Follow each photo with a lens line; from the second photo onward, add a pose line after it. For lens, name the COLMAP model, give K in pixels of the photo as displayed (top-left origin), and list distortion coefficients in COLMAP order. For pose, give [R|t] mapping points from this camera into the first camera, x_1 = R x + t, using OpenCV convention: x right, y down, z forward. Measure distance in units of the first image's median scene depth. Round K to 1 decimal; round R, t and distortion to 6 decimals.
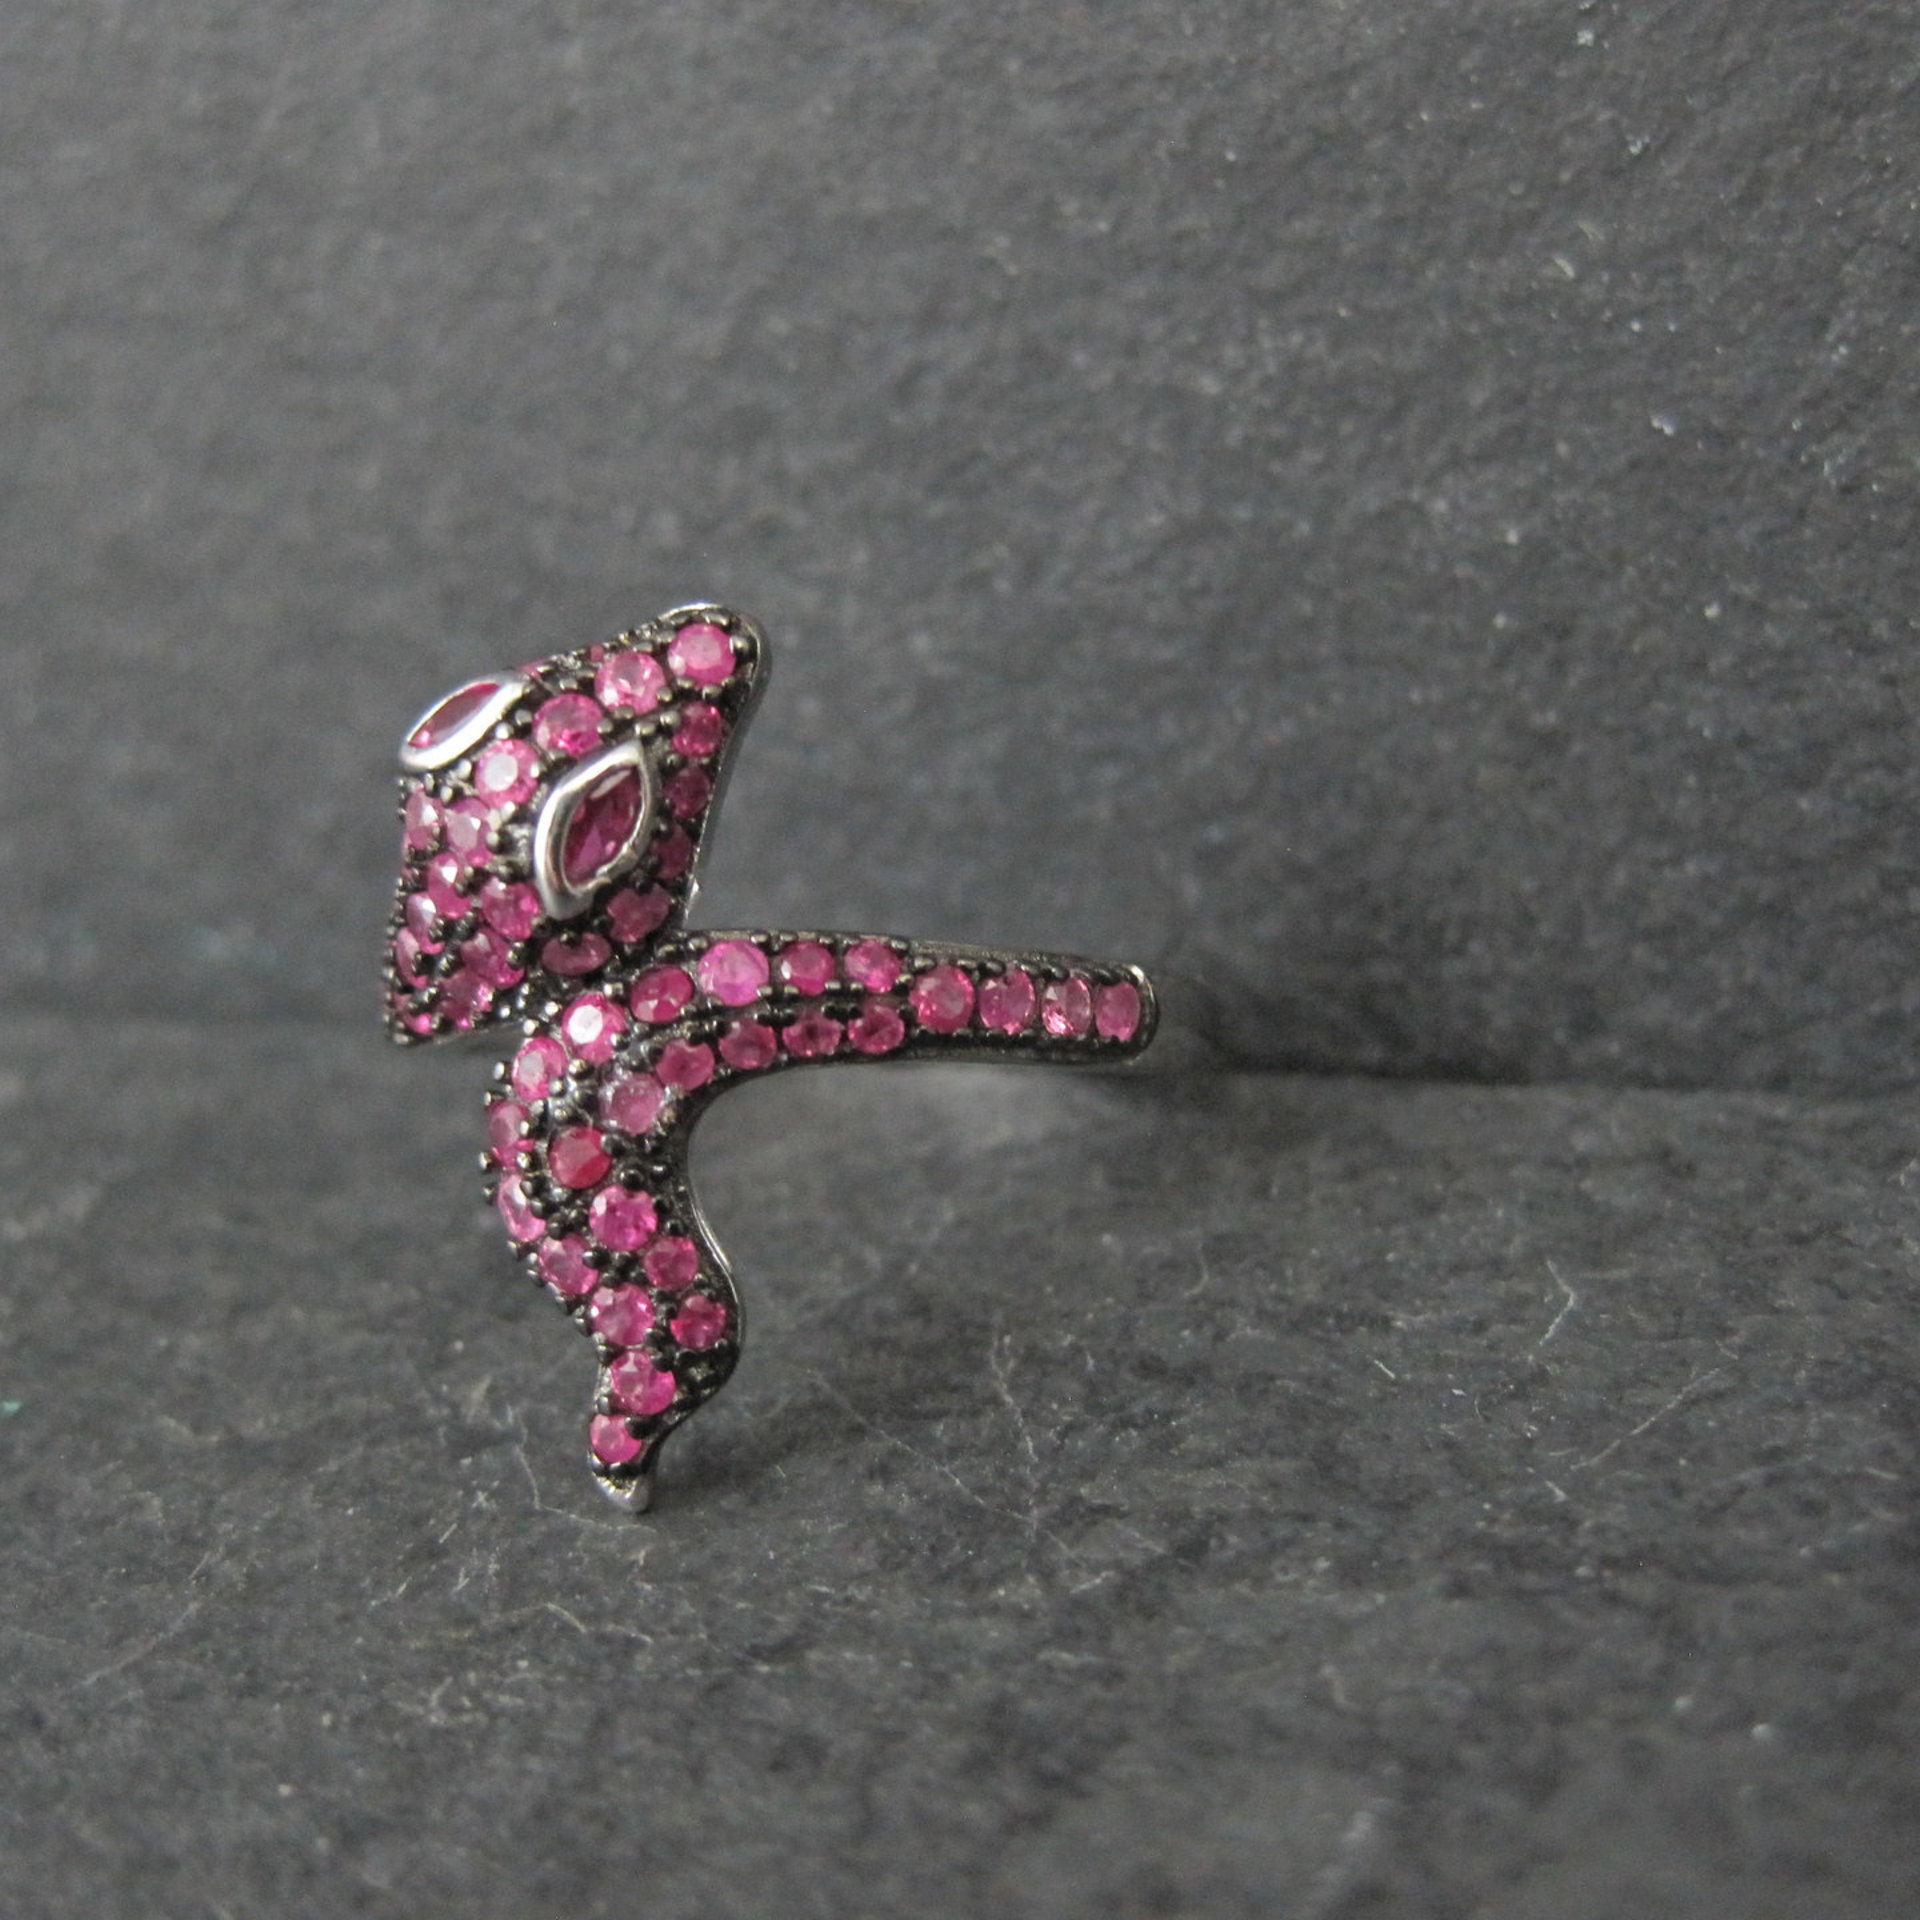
lens RADIAL K [[2334.0, 0, 1008.1], [0, 2334.0, 959.8], [0, 0, 1]] dist [-0.122376, 0.014805]
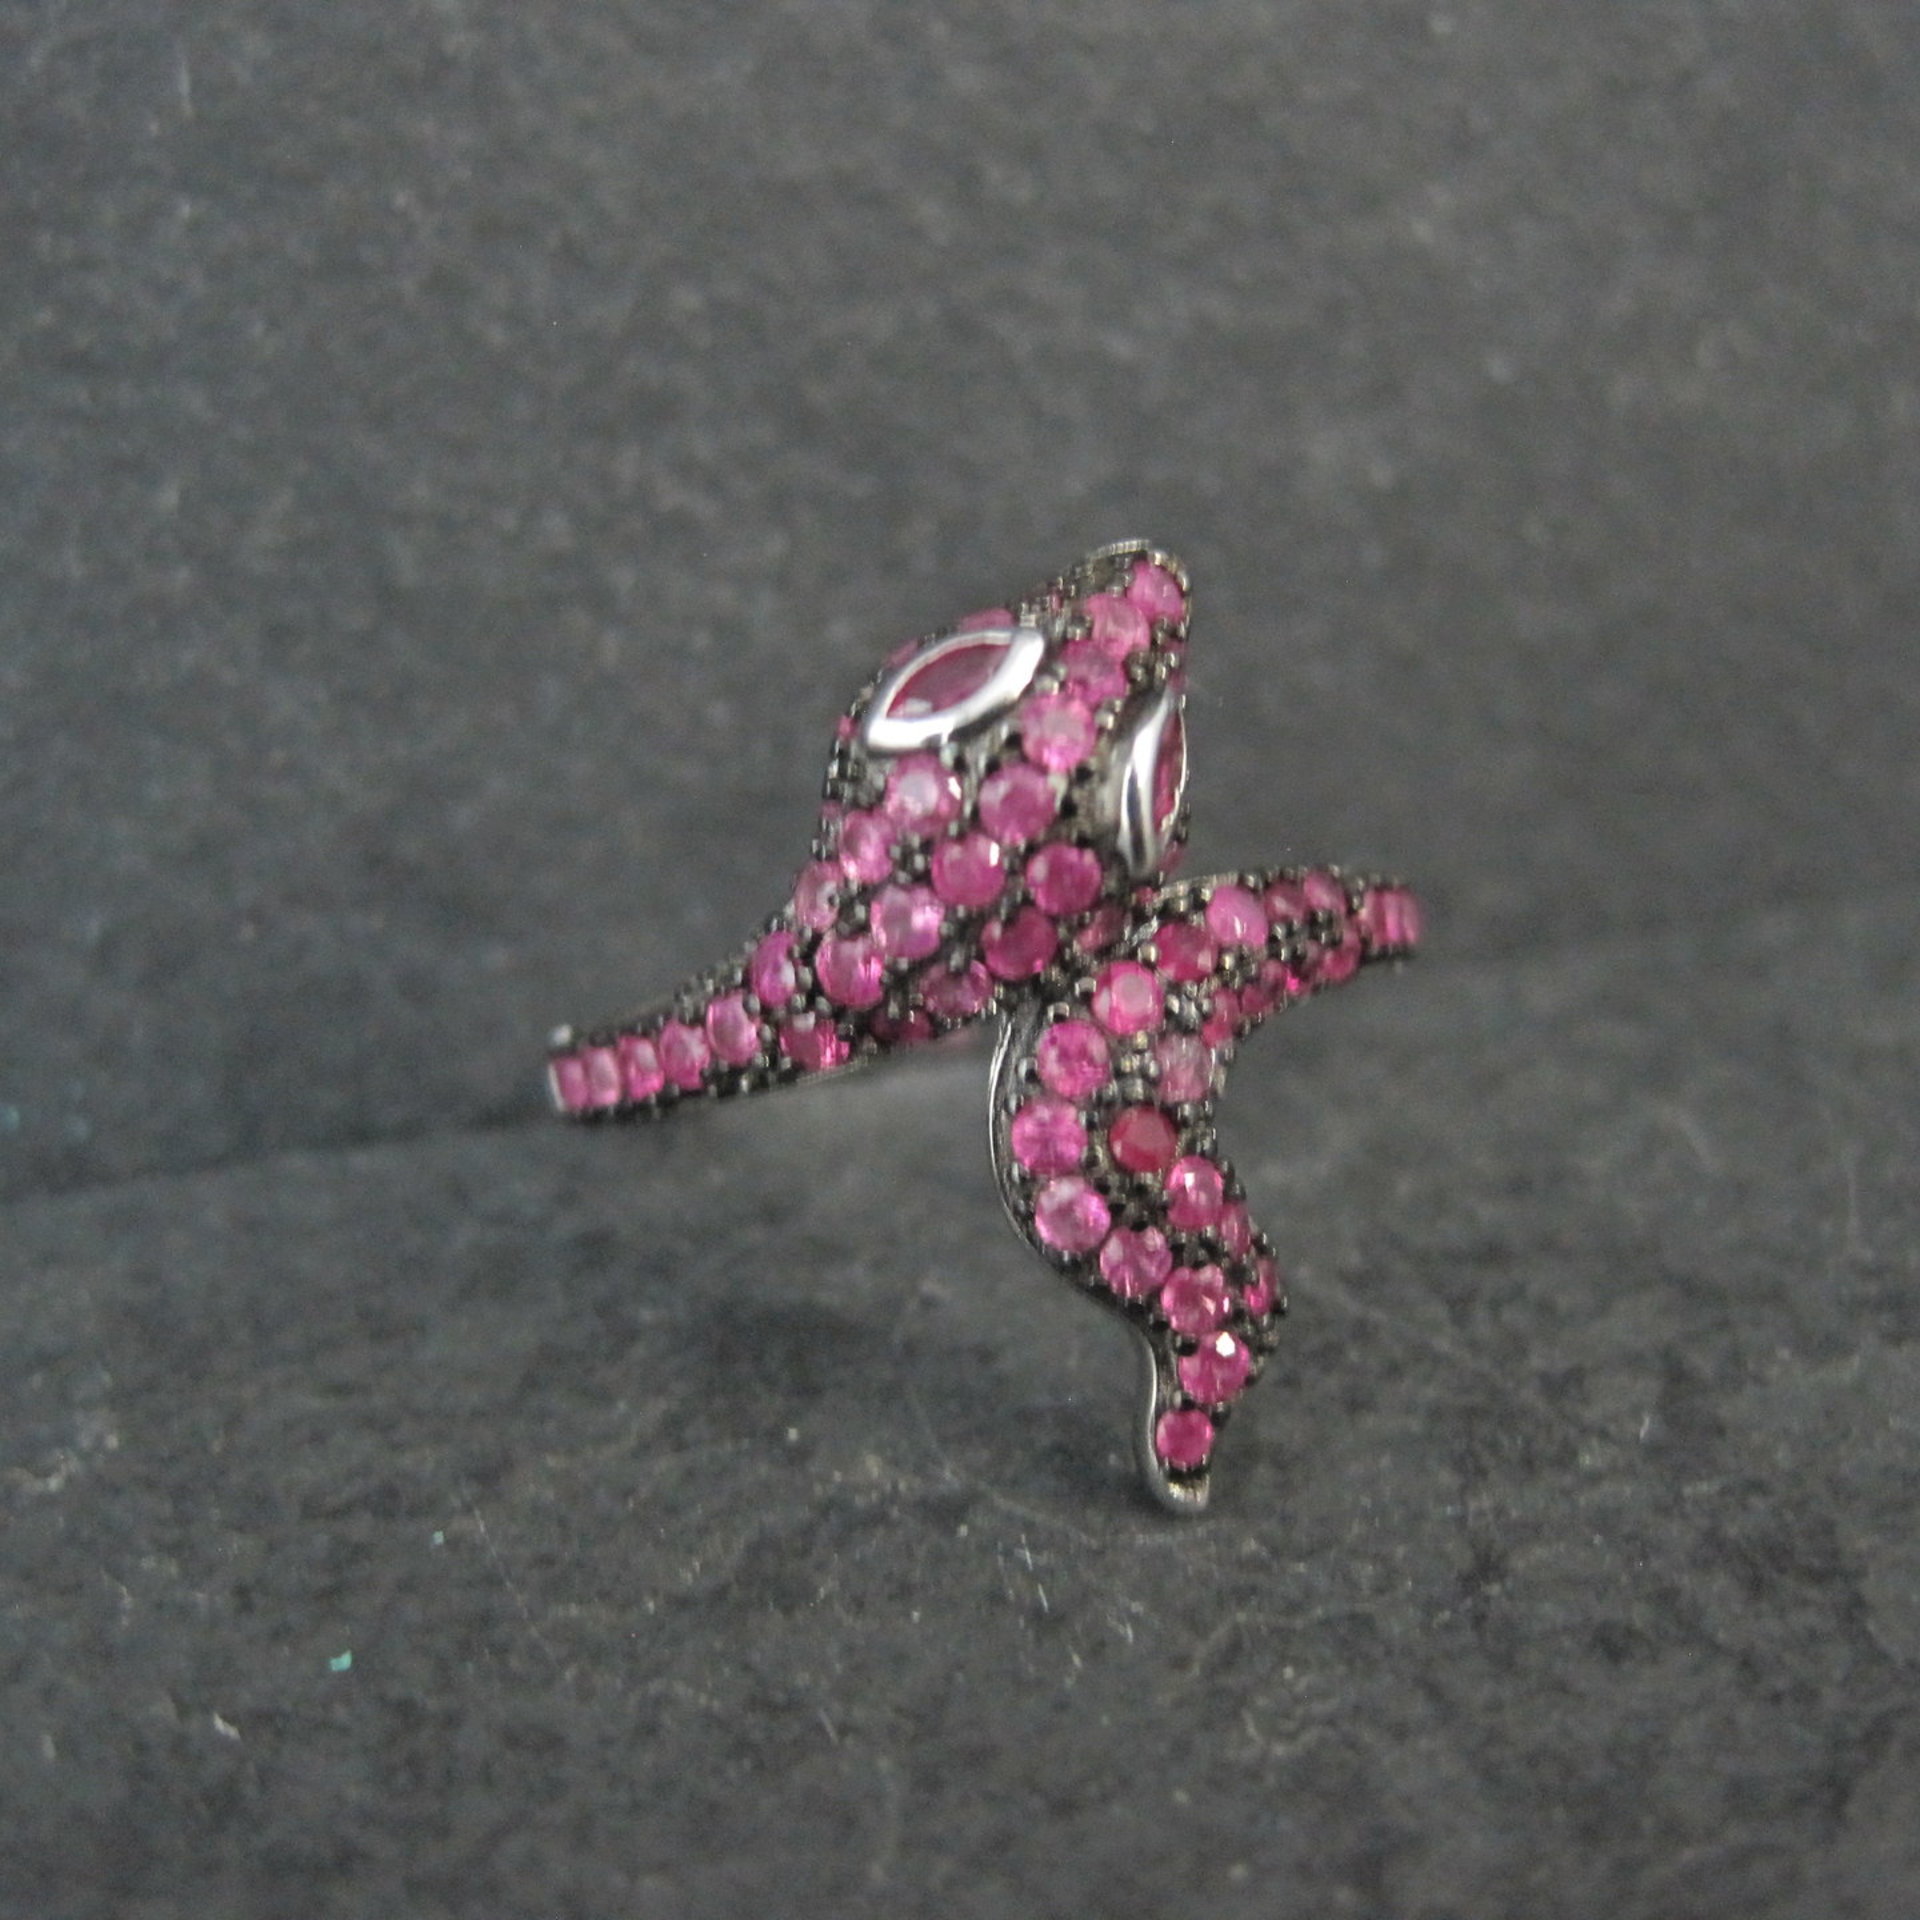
lens RADIAL K [[2334.0, 0, 1008.1], [0, 2334.0, 959.8], [0, 0, 1]] dist [-0.122376, 0.014805]
pose [[0.831586, -0.159678, 0.531946, -0.524940], [0.178171, 0.983856, 0.016798, -0.007772], [-0.526041, 0.080808, 0.846611, 0.175425]]
